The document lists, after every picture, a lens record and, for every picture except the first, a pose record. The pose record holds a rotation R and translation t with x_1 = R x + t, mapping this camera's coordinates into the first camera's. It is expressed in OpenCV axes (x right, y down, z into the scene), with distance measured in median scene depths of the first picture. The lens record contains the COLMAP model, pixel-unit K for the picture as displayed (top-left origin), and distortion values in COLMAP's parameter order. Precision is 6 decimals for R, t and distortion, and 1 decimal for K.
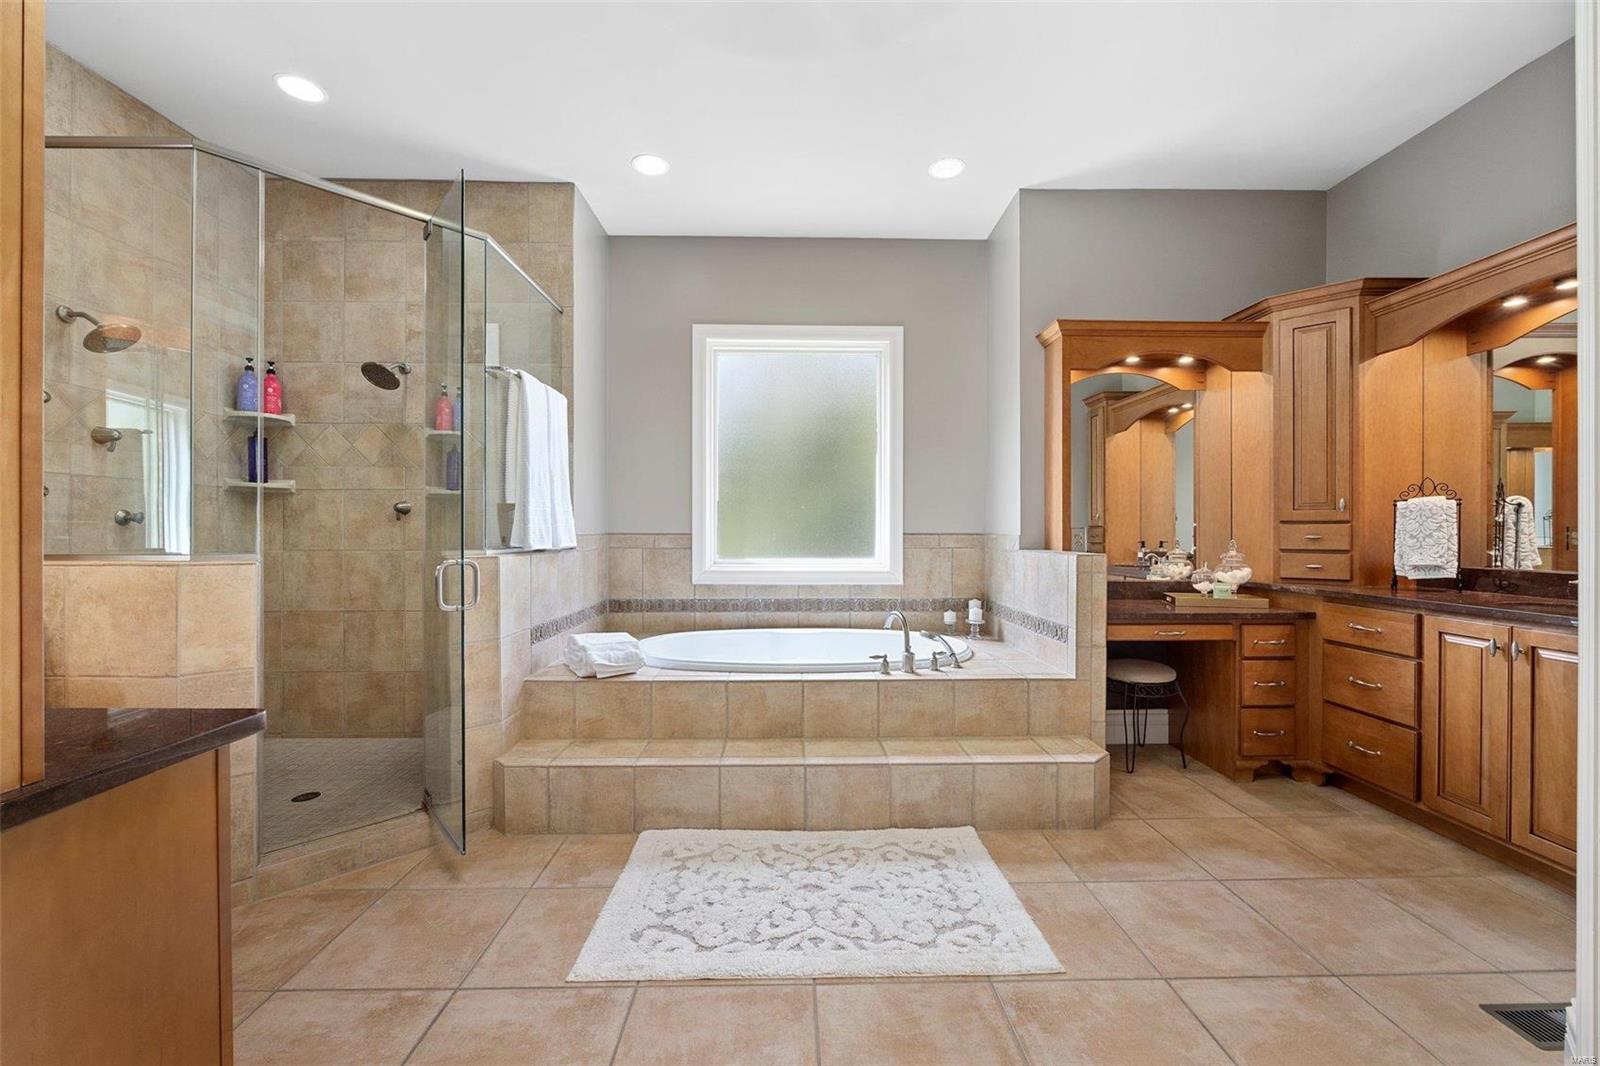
lens RADIAL K [[641.4, 0, 807.0], [0, 641.4, 532.7], [0, 0, 1]] dist [-0.007858, 0.001531]
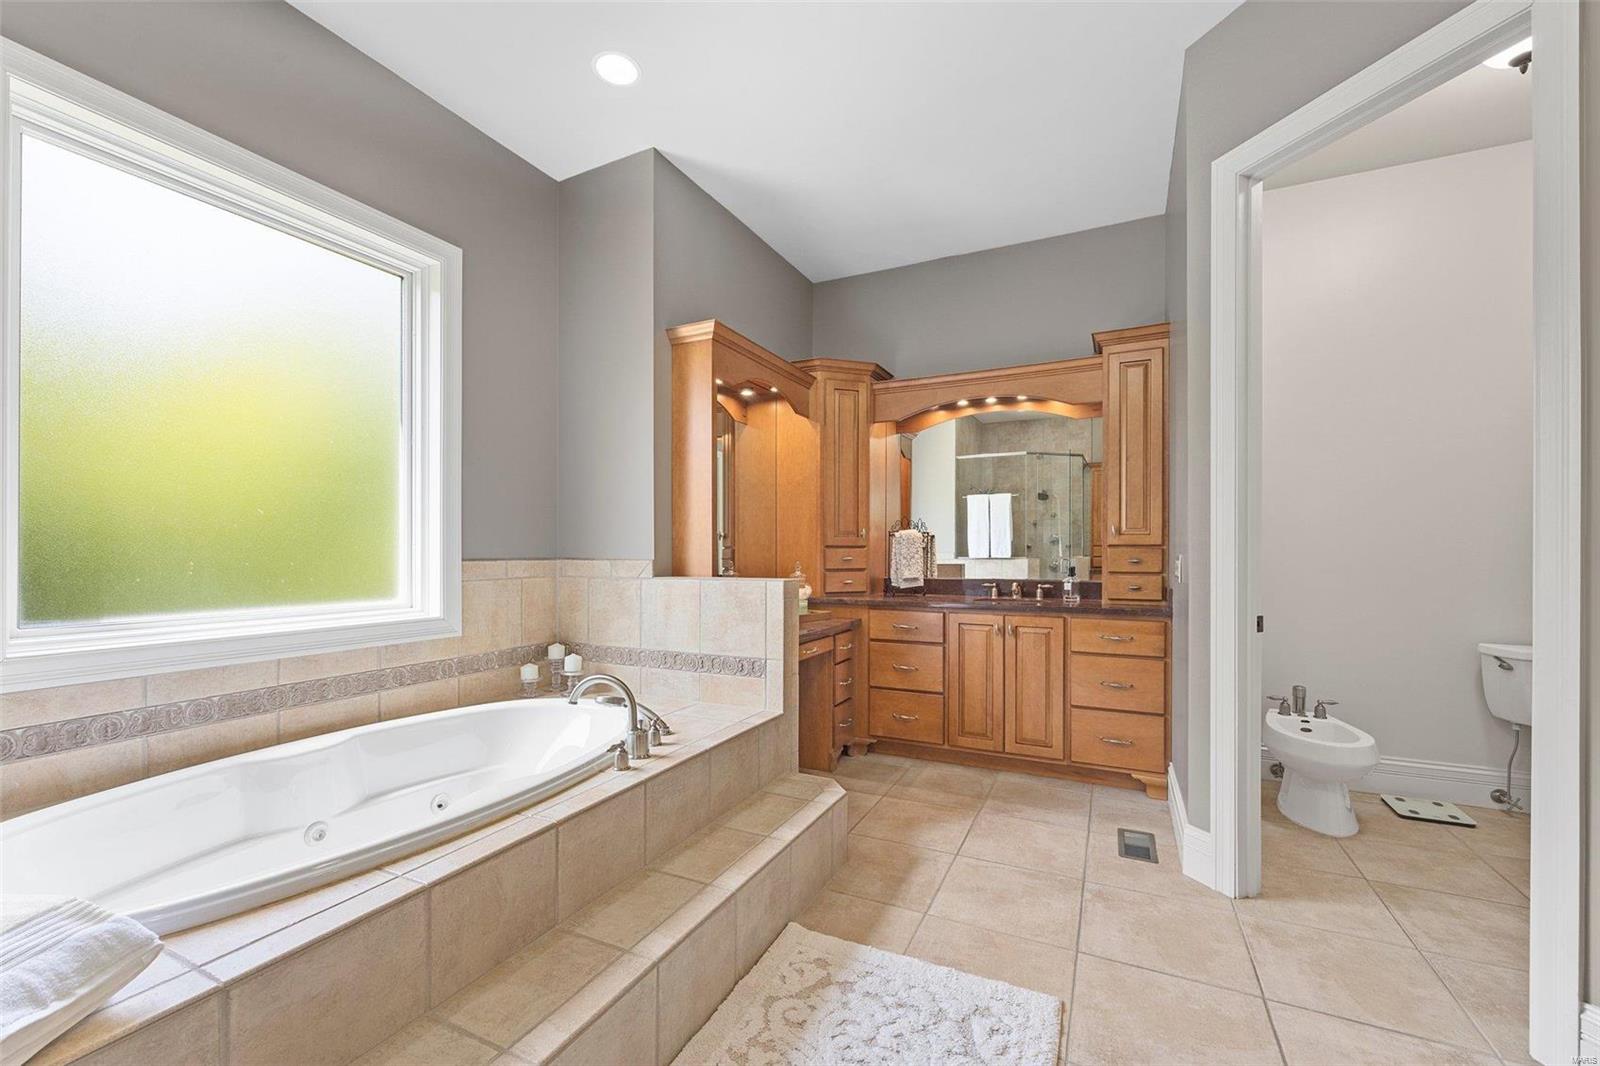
lens RADIAL K [[641.4, 0, 821.0], [0, 641.4, 551.9], [0, 0, 1]] dist [-0.007858, 0.001531]
pose [[0.457848, -0.001828, 0.889028, -0.376718], [0.001447, 0.999998, 0.001312, -0.008875], [-0.889029, 0.000686, 0.457850, 0.503704]]
